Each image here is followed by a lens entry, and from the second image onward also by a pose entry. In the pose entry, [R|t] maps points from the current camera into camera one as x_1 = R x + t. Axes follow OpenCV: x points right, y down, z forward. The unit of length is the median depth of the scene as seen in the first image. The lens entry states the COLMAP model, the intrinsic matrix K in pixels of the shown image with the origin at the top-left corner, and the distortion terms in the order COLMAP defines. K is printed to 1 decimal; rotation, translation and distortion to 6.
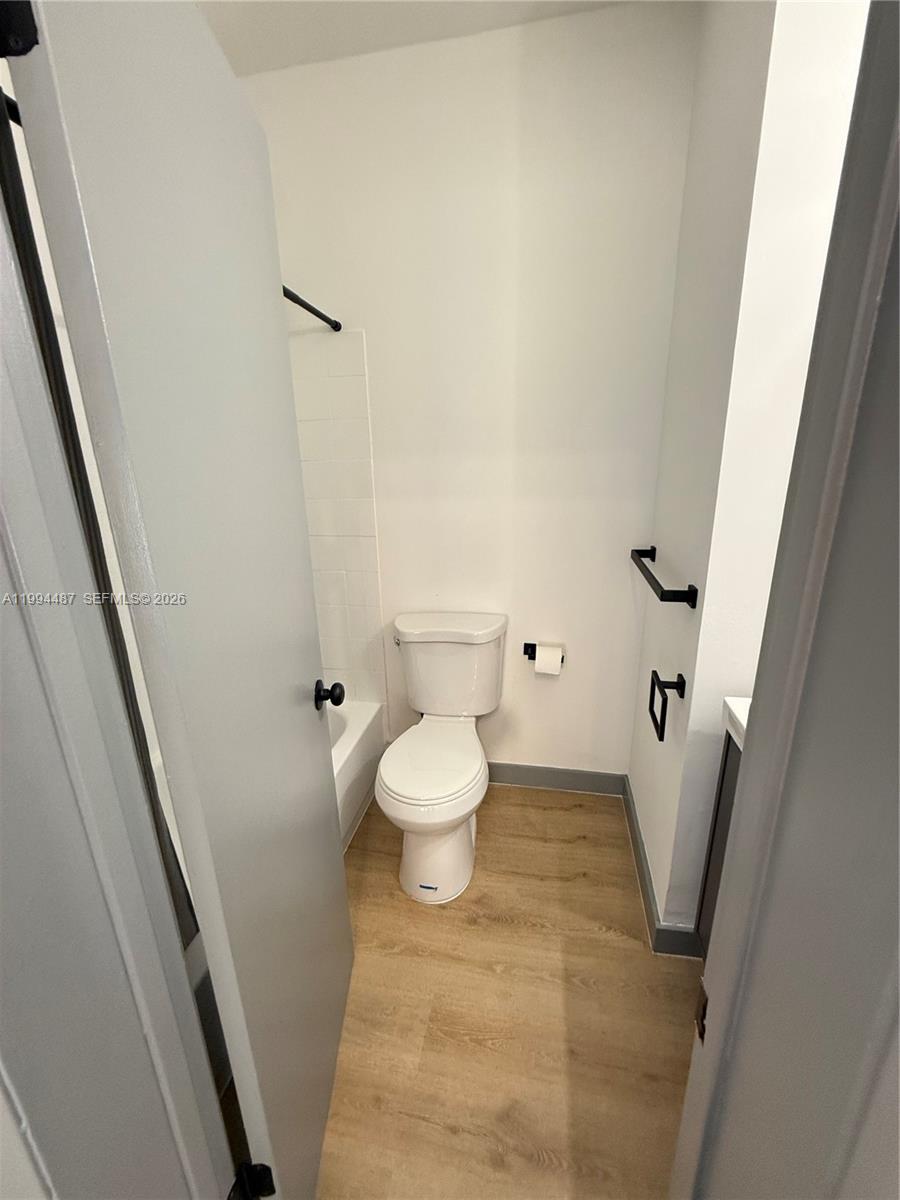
lens RADIAL K [[480.8, 0, 456.8], [0, 480.8, 601.9], [0, 0, 1]] dist [0.001236, 0.001861]
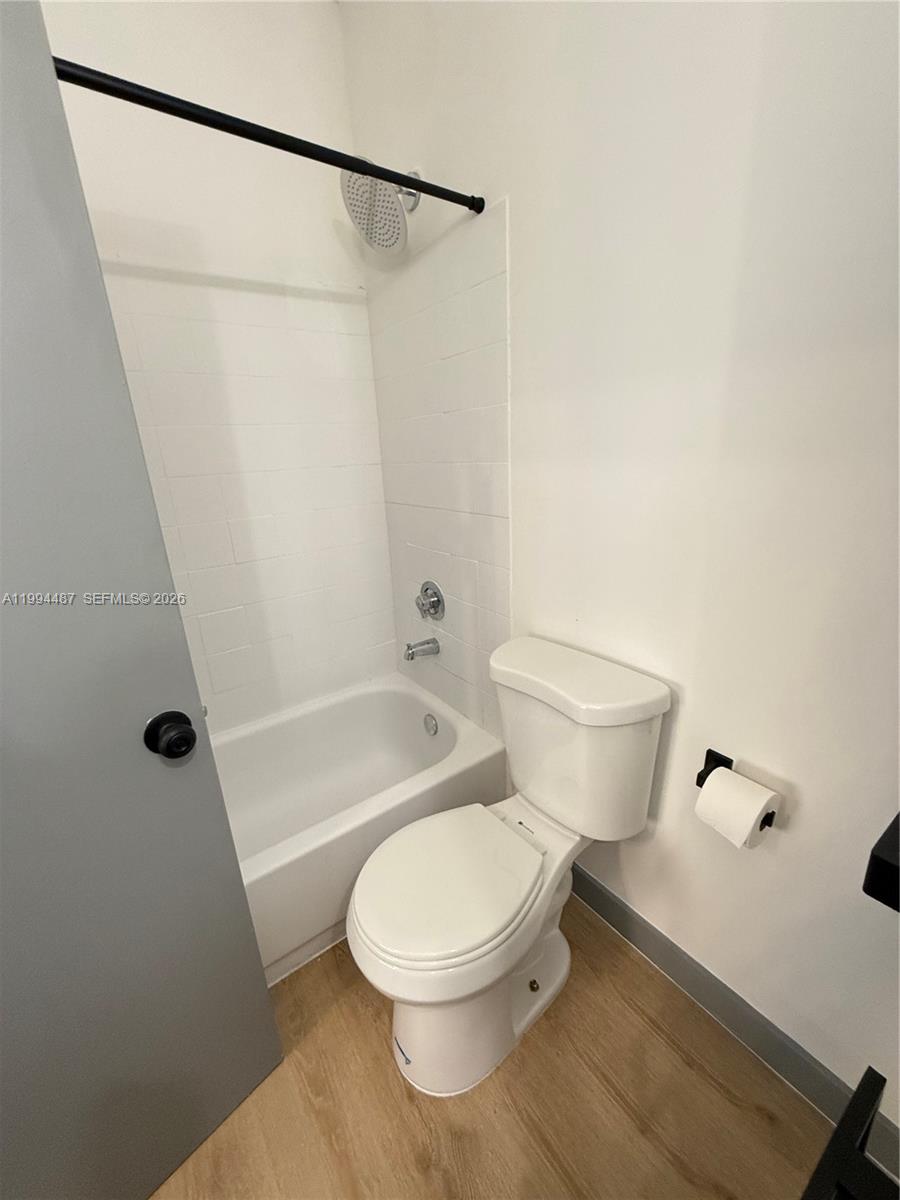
lens RADIAL K [[480.8, 0, 454.8], [0, 480.8, 599.8], [0, 0, 1]] dist [0.001236, 0.001861]
pose [[0.725855, 0.195562, -0.659462, 0.279896], [-0.171137, 0.979929, 0.102229, -0.084652], [0.666218, 0.038655, 0.744755, 0.475610]]
